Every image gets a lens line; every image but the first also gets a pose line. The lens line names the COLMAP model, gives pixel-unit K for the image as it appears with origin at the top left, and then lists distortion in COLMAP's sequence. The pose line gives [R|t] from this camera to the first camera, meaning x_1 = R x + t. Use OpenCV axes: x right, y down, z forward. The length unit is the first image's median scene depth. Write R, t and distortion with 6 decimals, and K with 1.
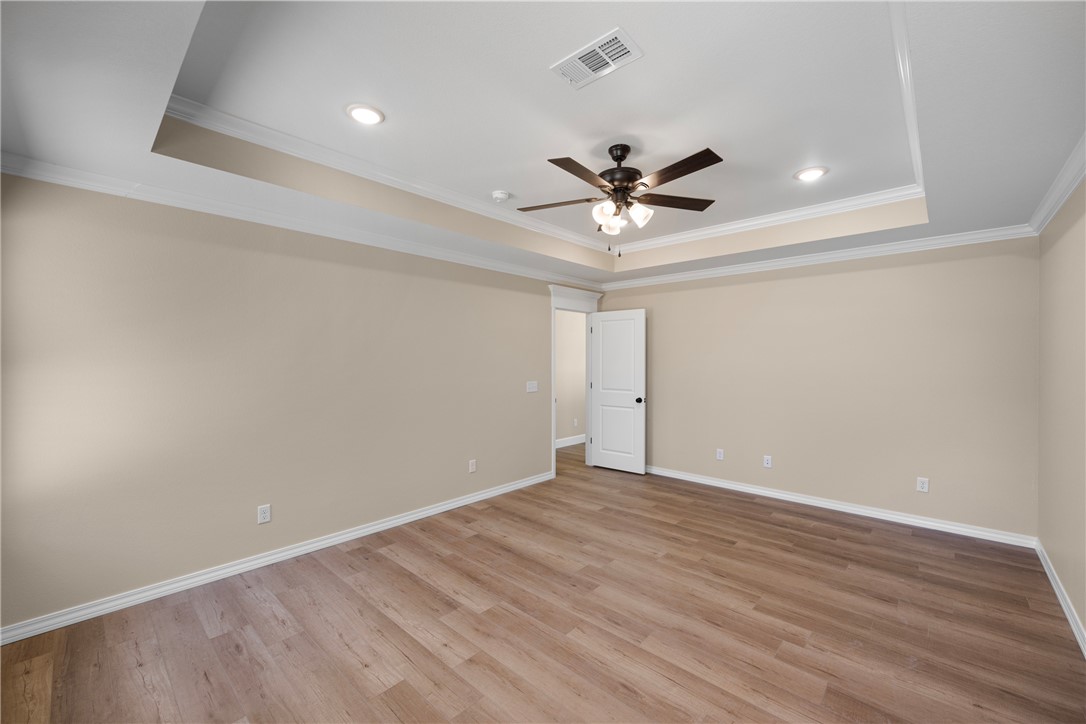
lens RADIAL K [[432.7, 0, 543.0], [0, 432.7, 362.0], [0, 0, 1]] dist [-0.002259, -0.000209]
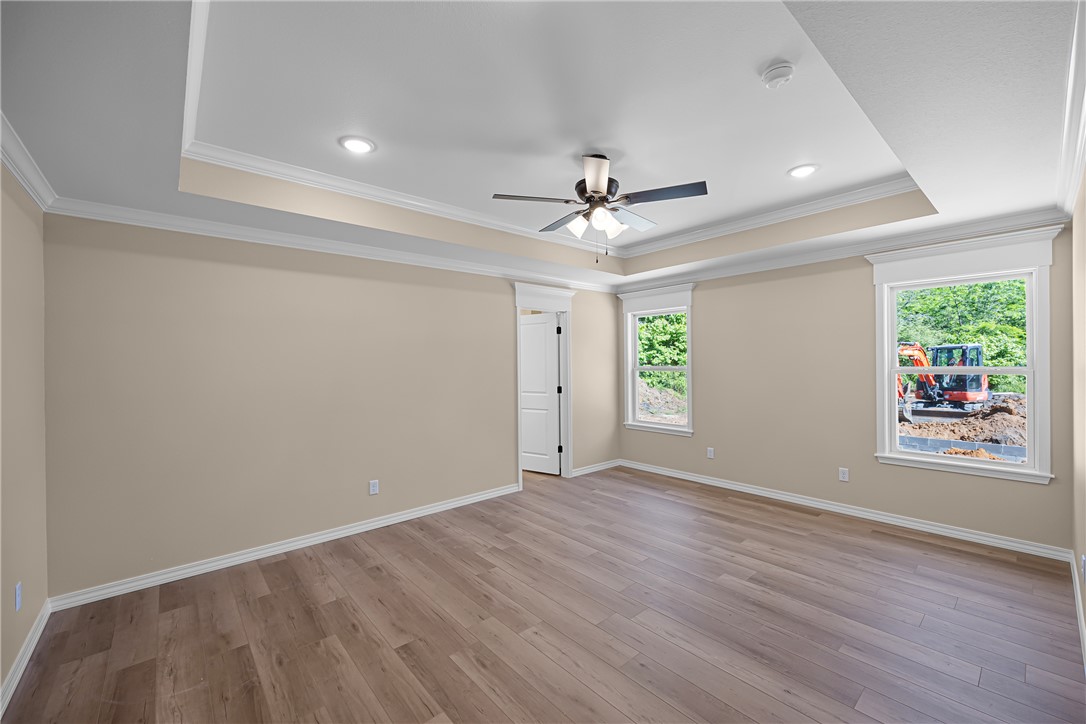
lens RADIAL K [[432.7, 0, 543.0], [0, 432.7, 362.0], [0, 0, 1]] dist [-0.002259, -0.000209]
pose [[-0.994030, 0.016236, 0.107891, 0.183829], [0.016629, 0.999858, 0.002741, -0.011528], [-0.107831, 0.004519, -0.994159, 1.928014]]
